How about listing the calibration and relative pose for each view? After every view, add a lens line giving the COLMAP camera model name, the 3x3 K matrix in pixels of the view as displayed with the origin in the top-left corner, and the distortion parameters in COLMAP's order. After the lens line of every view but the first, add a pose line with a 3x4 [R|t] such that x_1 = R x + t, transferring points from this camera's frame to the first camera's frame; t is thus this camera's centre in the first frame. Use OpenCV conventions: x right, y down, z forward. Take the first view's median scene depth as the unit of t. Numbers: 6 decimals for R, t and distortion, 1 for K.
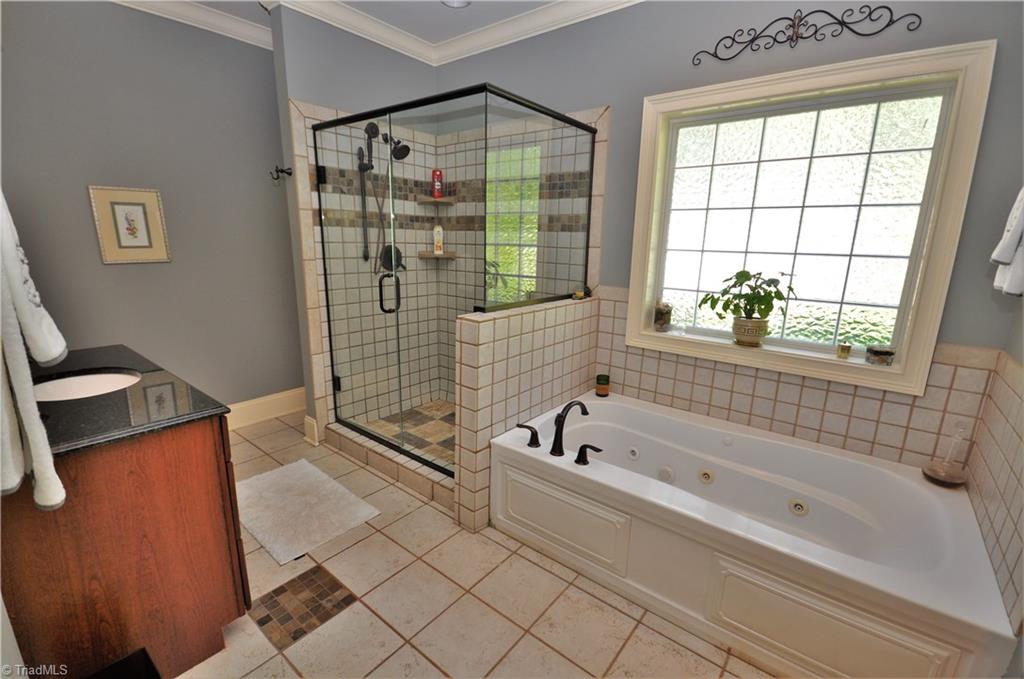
lens RADIAL K [[451.2, 0, 515.3], [0, 451.2, 341.1], [0, 0, 1]] dist [-0.003379, -0.002252]
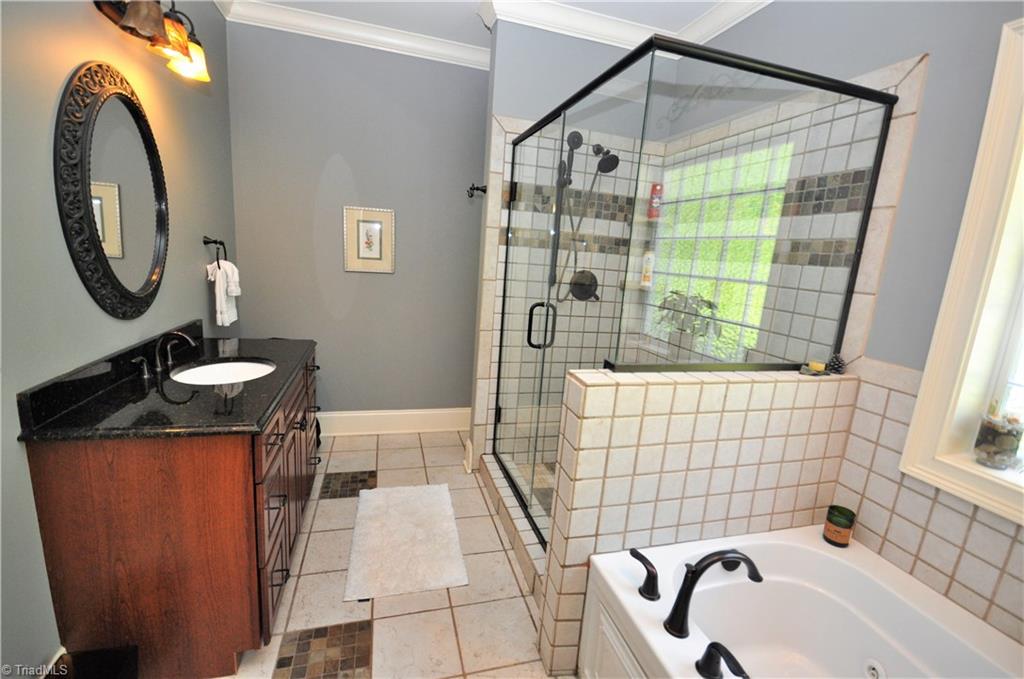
lens RADIAL K [[451.2, 0, 512.3], [0, 451.2, 343.2], [0, 0, 1]] dist [-0.003379, -0.002252]
pose [[0.815426, 0.148590, -0.559466, 0.138618], [-0.180371, 0.983597, -0.001657, -0.057528], [0.550043, 0.102263, 0.828852, 0.256088]]
